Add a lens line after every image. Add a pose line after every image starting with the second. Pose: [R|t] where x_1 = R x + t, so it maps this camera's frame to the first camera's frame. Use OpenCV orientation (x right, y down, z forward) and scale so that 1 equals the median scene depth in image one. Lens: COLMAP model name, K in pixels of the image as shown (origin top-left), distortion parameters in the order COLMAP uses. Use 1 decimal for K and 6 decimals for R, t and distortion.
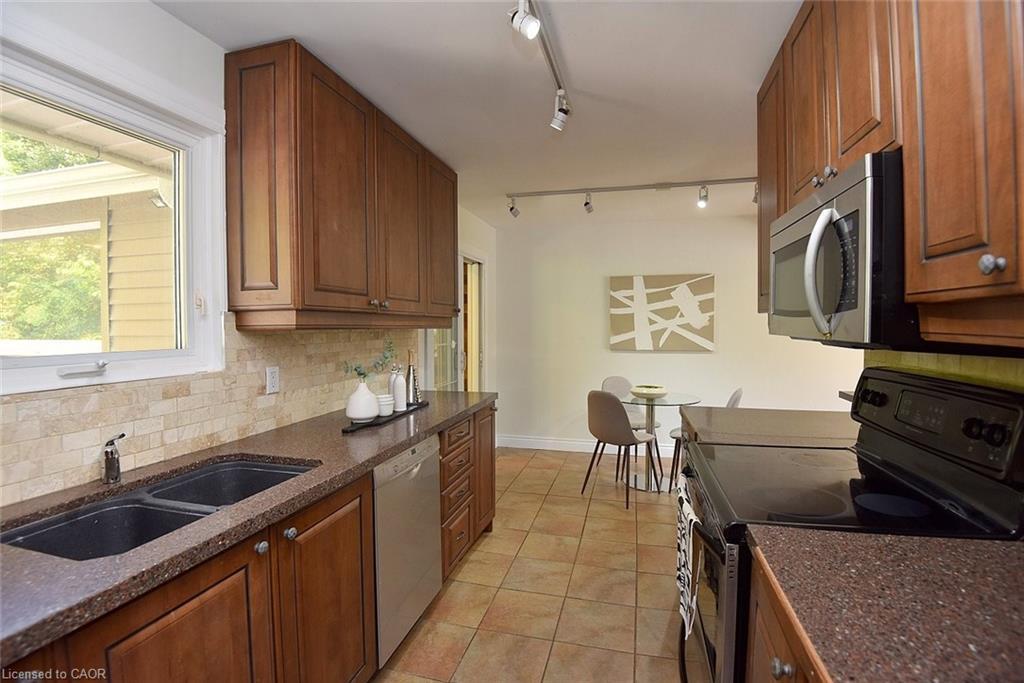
lens RADIAL K [[493.7, 0, 511.0], [0, 493.7, 337.5], [0, 0, 1]] dist [0.000881, 0.000004]
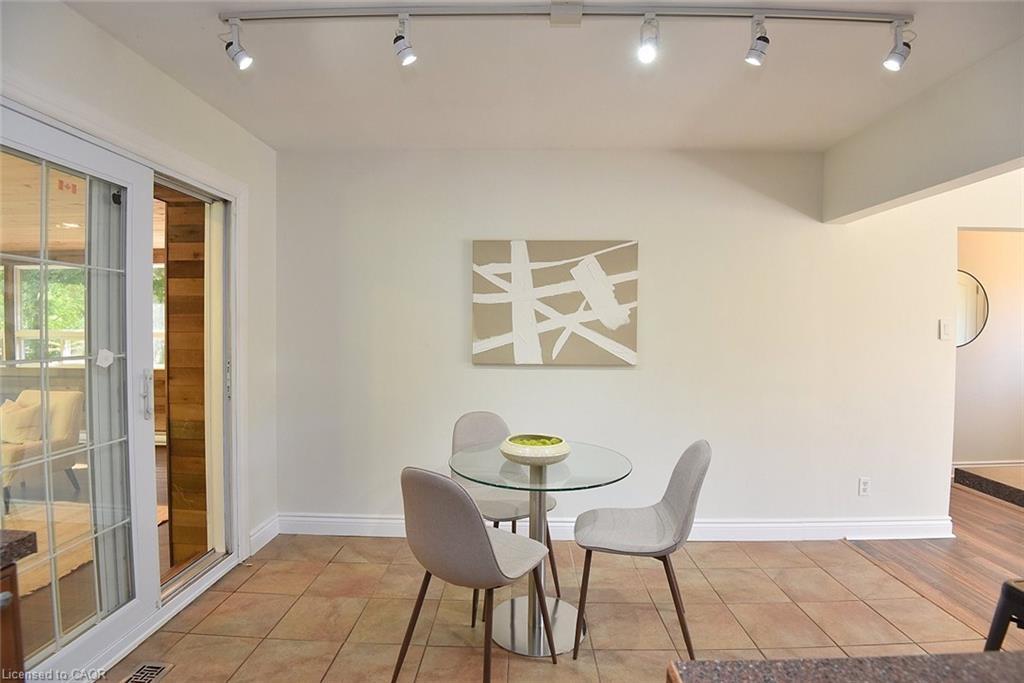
lens RADIAL K [[493.7, 0, 514.8], [0, 493.7, 341.0], [0, 0, 1]] dist [0.000881, 0.000004]
pose [[0.973532, 0.001956, 0.228541, 0.117571], [-0.002852, 0.999989, 0.003589, -0.004636], [-0.228531, -0.004145, 0.973528, 0.422077]]
